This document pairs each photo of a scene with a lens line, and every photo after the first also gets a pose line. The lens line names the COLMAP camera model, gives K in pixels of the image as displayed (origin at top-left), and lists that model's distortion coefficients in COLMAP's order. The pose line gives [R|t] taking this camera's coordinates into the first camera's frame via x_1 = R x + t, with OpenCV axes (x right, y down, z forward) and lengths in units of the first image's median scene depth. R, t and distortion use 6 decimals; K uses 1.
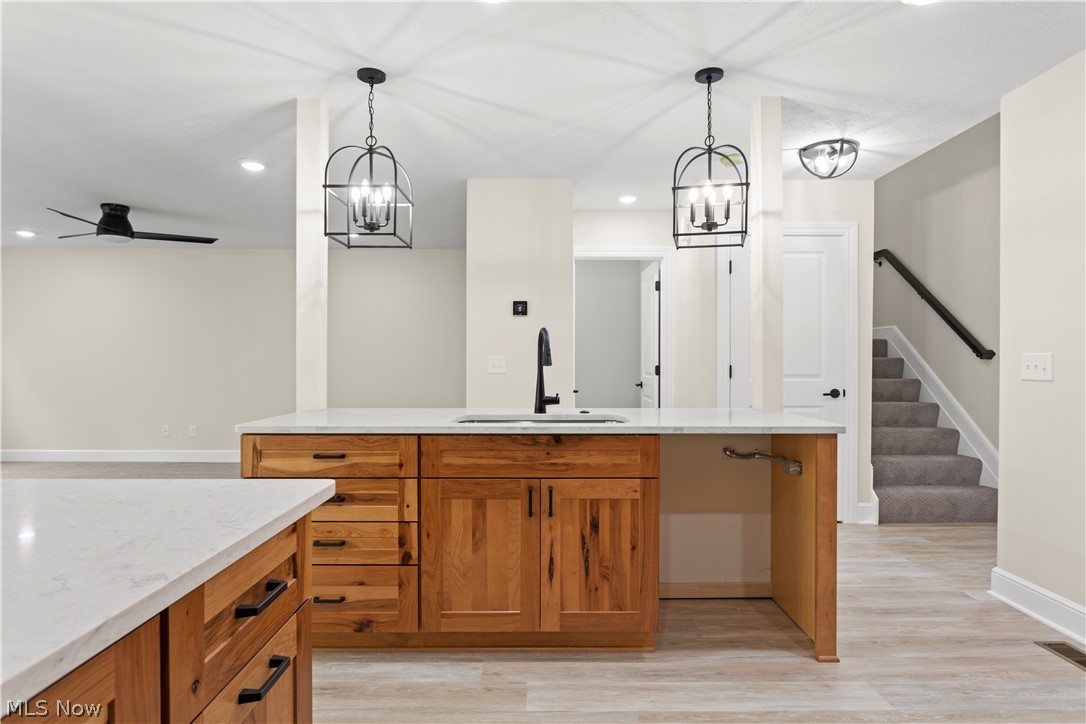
lens RADIAL K [[595.2, 0, 543.0], [0, 595.2, 362.0], [0, 0, 1]] dist [-0.016849, 0.001150]
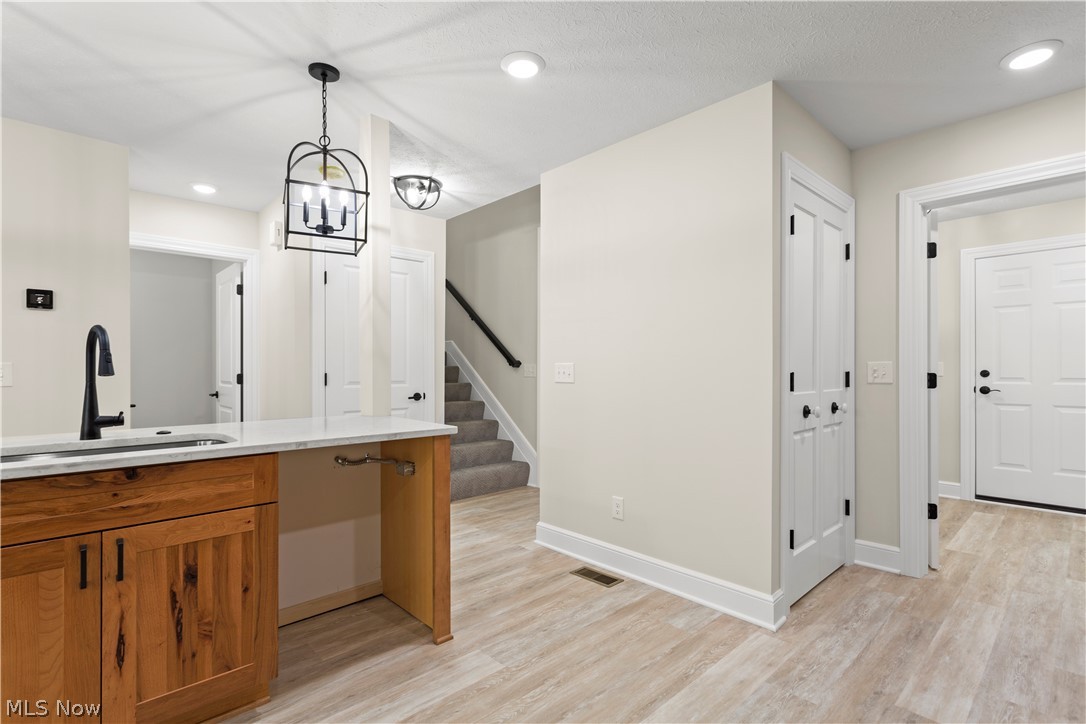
lens RADIAL K [[516.6, 0, 541.8], [0, 516.6, 368.7], [0, 0, 1]] dist [0.000896, 0.000176]
pose [[0.728990, -0.001401, 0.684522, -0.039902], [0.002951, 0.999995, -0.001095, -0.000274], [-0.684518, 0.002818, 0.728991, 0.155558]]
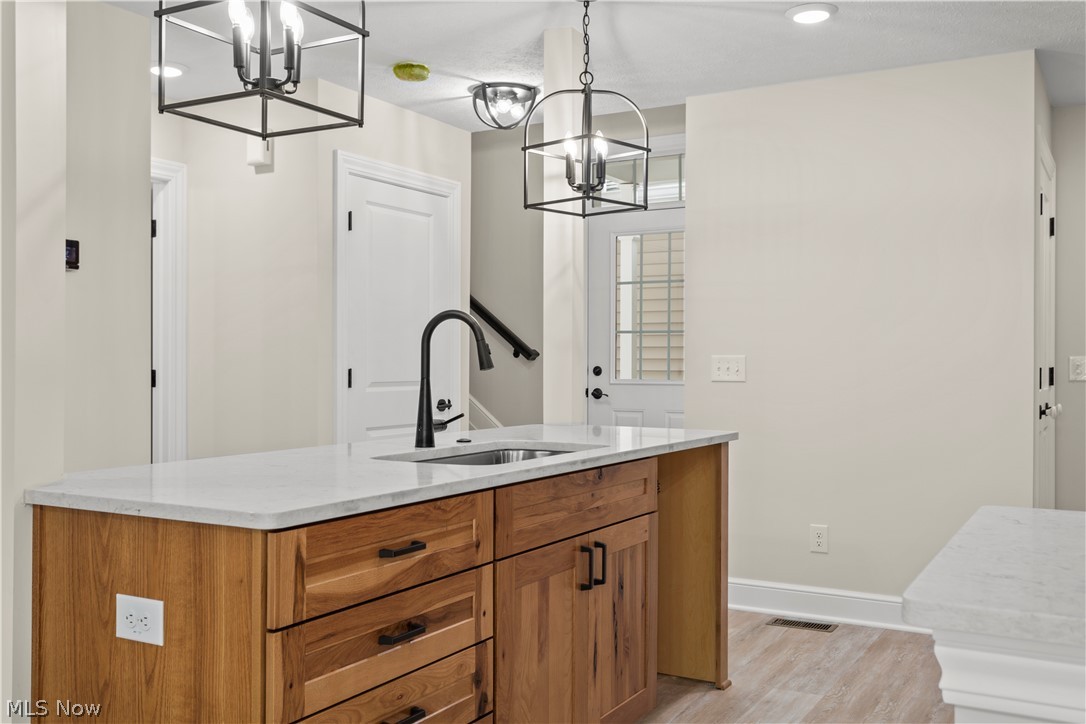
lens RADIAL K [[1019.5, 0, 543.0], [0, 1019.5, 362.0], [0, 0, 1]] dist [0.006672, 0.002301]
pose [[0.496785, 0.001288, 0.867873, -0.958482], [-0.000508, 0.999999, -0.001193, -0.000995], [-0.867874, 0.000152, 0.496785, 0.412524]]
